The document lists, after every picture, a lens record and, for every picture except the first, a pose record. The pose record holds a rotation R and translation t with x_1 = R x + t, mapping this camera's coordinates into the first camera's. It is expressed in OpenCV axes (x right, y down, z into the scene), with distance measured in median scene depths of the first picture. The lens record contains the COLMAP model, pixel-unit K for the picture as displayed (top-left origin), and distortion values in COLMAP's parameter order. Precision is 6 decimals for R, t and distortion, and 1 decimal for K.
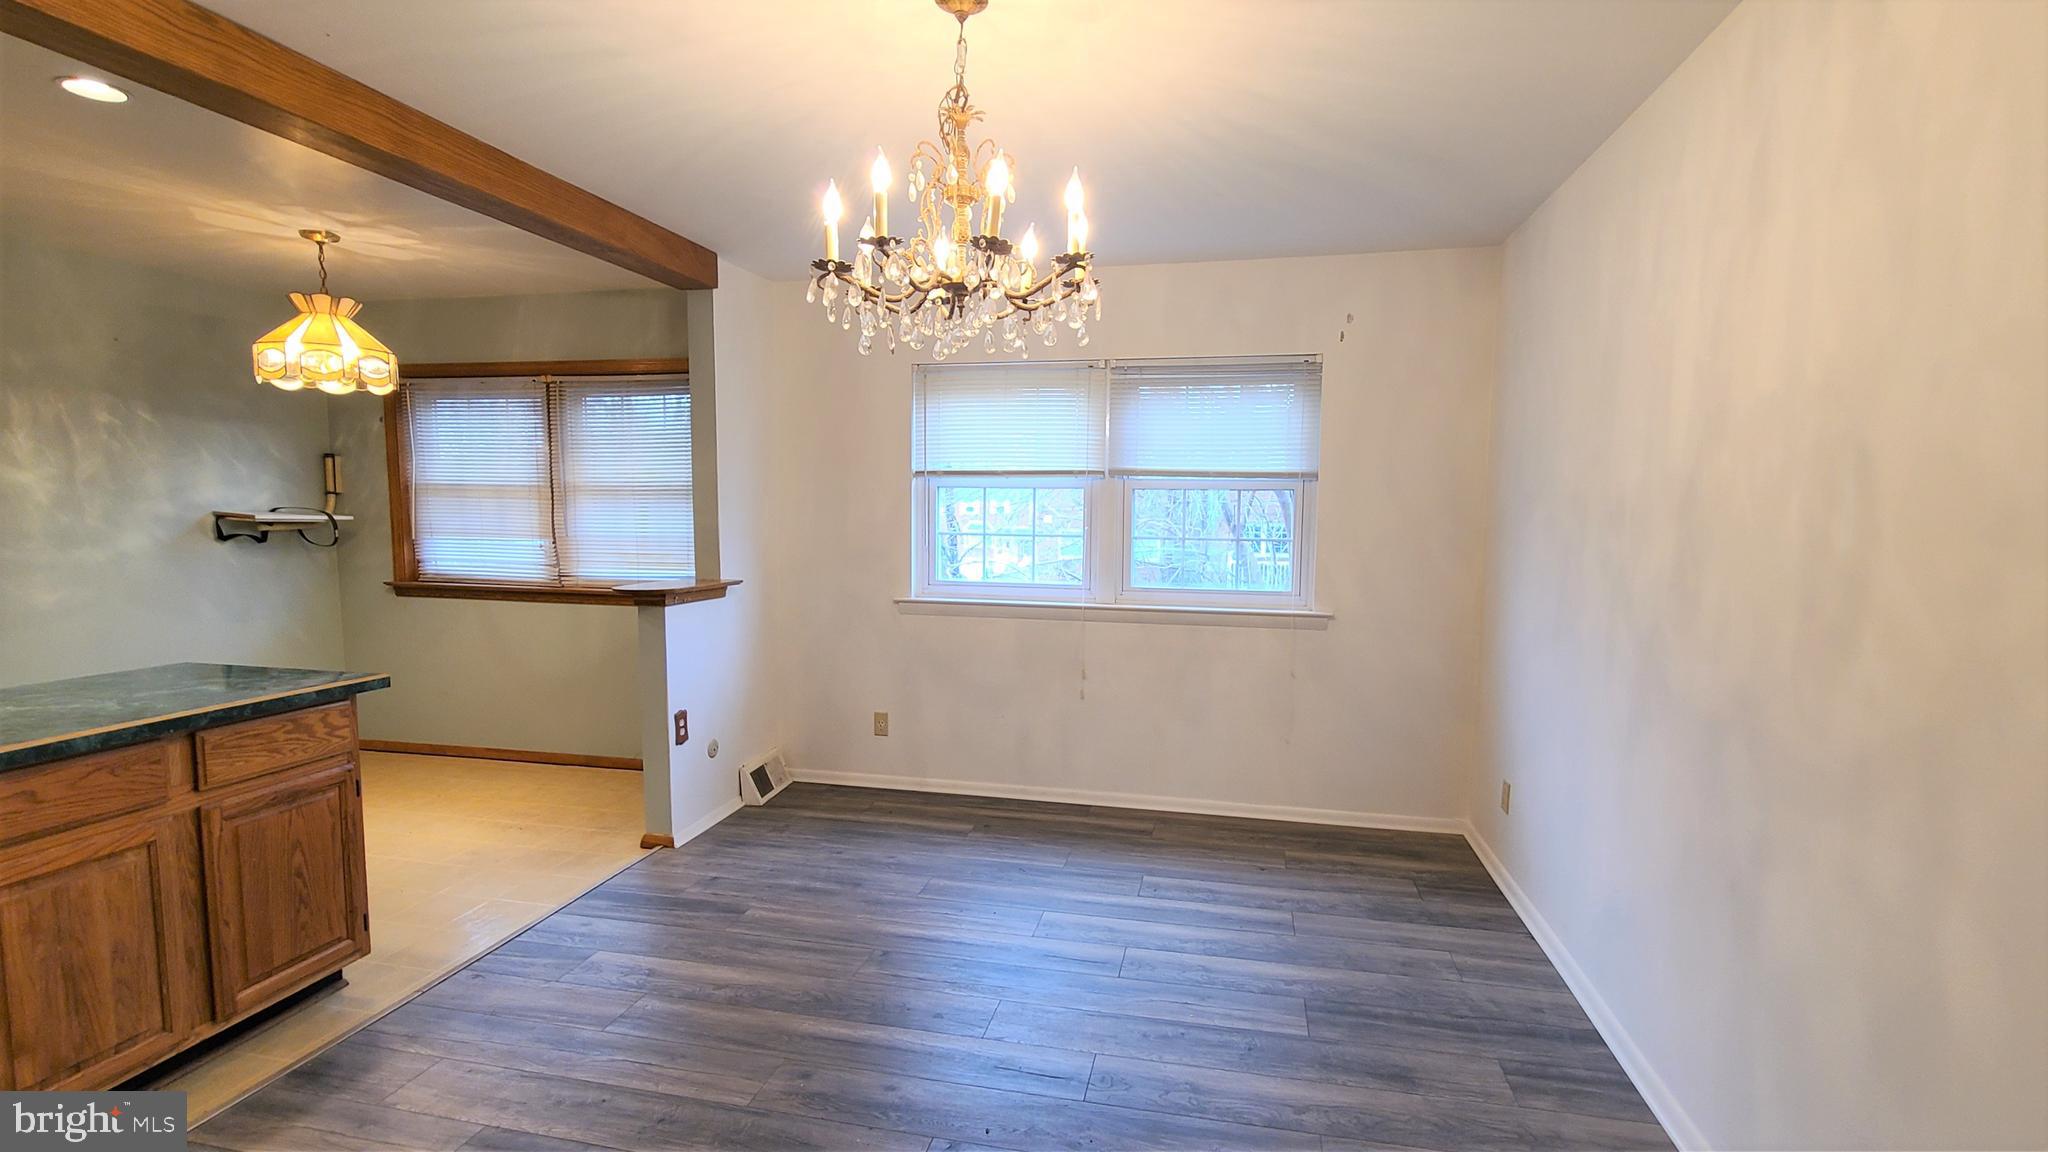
lens RADIAL K [[911.0, 0, 1036.8], [0, 911.0, 596.3], [0, 0, 1]] dist [-0.000642, -0.001303]
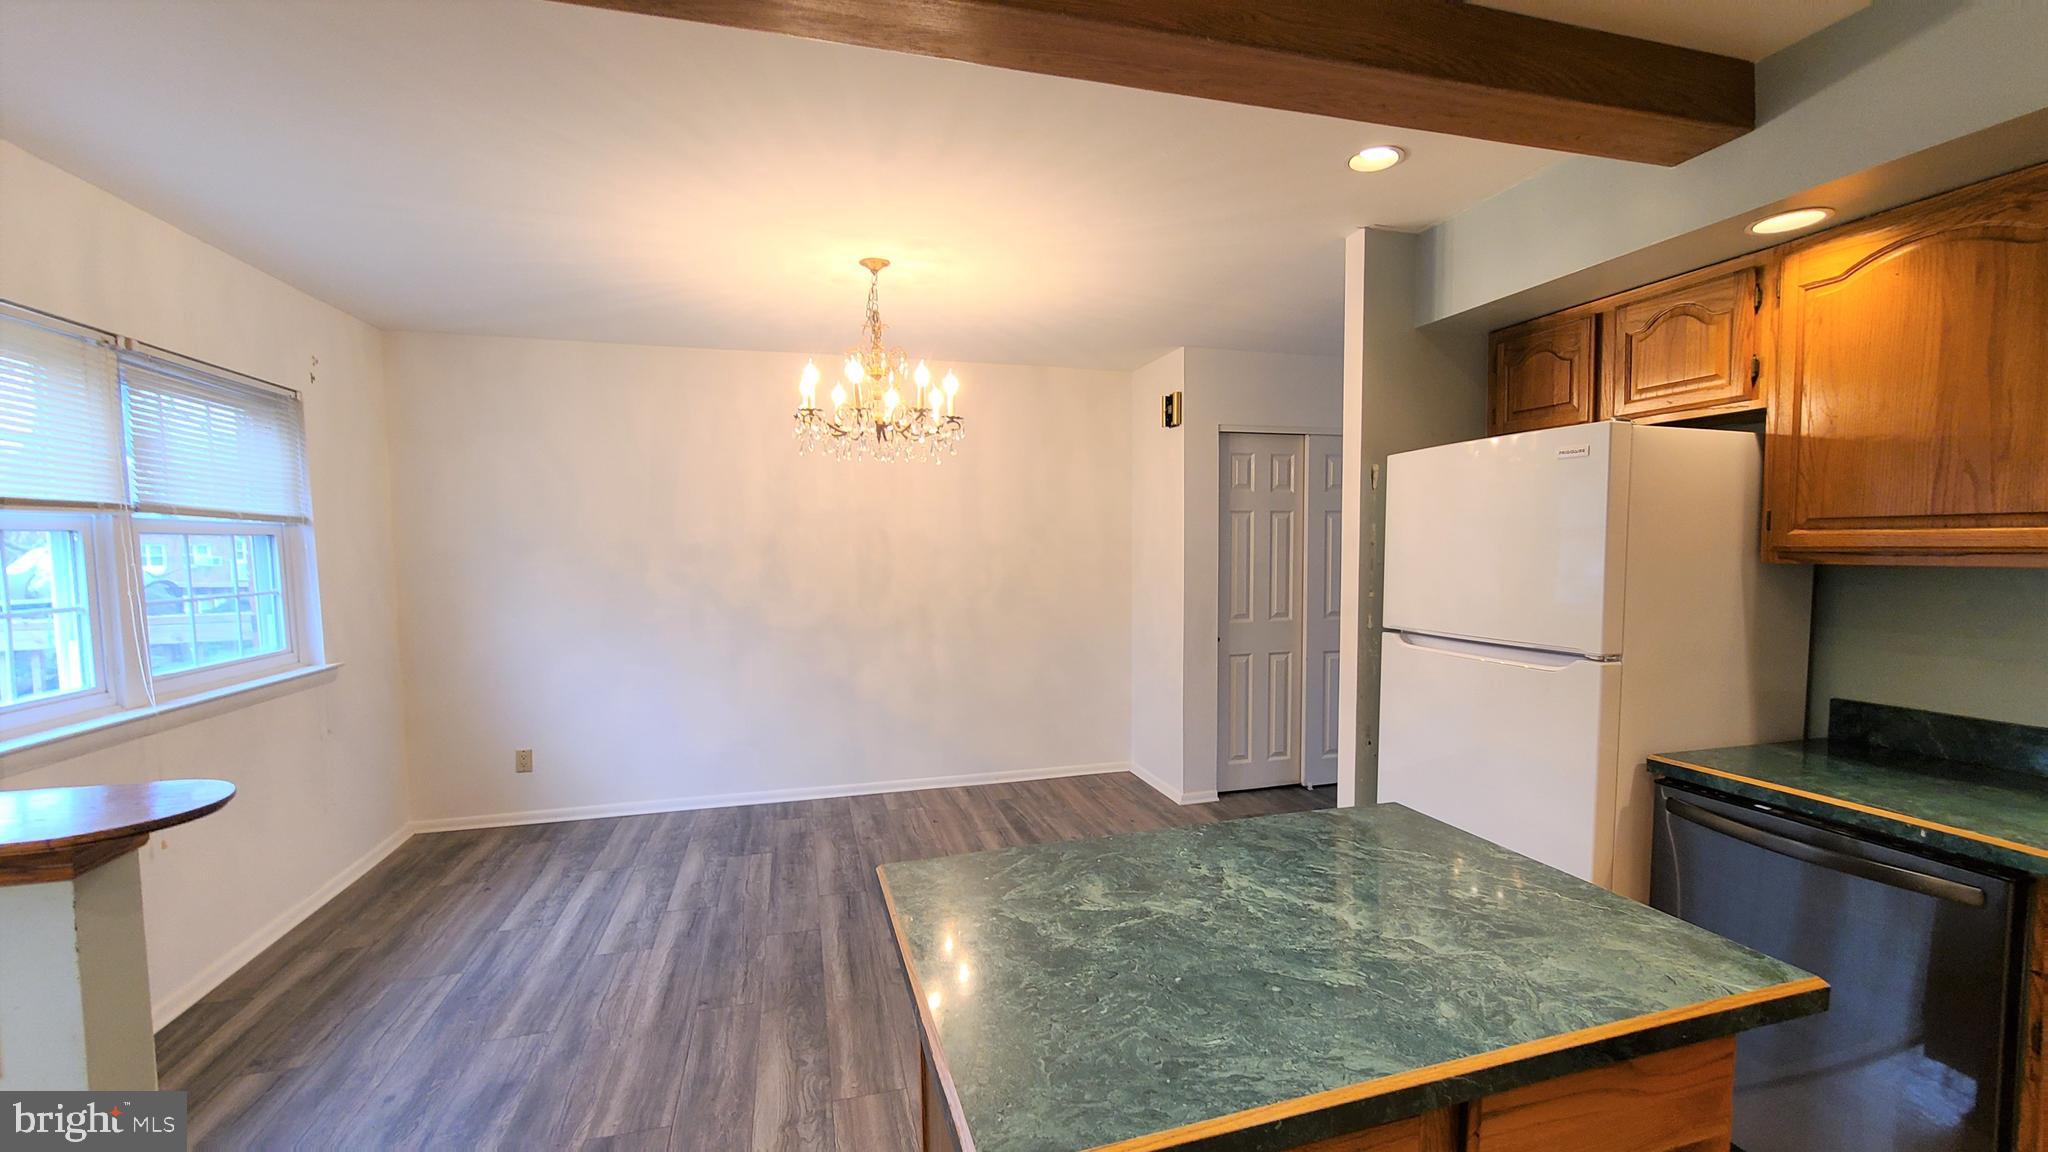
lens RADIAL K [[834.6, 0, 1034.8], [0, 834.6, 596.6], [0, 0, 1]] dist [0.001877, -0.002717]
pose [[-0.474125, -0.062558, 0.878232, -0.824362], [0.088482, 0.989038, 0.118219, -0.092347], [-0.876000, 0.133758, -0.463392, 0.772556]]
